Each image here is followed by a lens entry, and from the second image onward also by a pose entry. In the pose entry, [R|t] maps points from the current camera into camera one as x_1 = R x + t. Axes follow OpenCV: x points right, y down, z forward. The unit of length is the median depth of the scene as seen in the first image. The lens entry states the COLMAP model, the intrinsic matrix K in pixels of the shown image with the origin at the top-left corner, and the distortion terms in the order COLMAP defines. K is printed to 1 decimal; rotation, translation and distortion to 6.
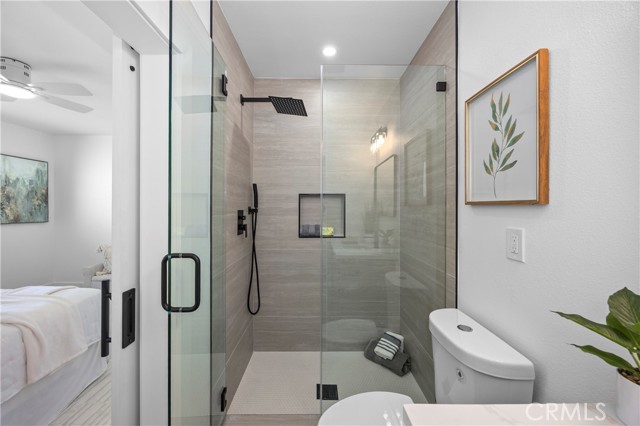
lens RADIAL K [[247.3, 0, 319.7], [0, 247.3, 208.2], [0, 0, 1]] dist [0.003027, 0.000166]
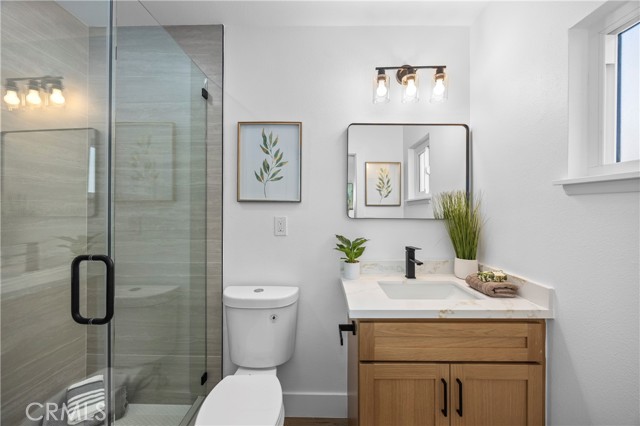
lens RADIAL K [[247.3, 0, 320.5], [0, 247.3, 213.9], [0, 0, 1]] dist [0.003027, 0.000166]
pose [[0.024629, -0.001519, 0.999696, -0.813823], [0.000813, 0.999999, 0.001499, 0.056447], [-0.999696, 0.000776, 0.024630, 0.630587]]
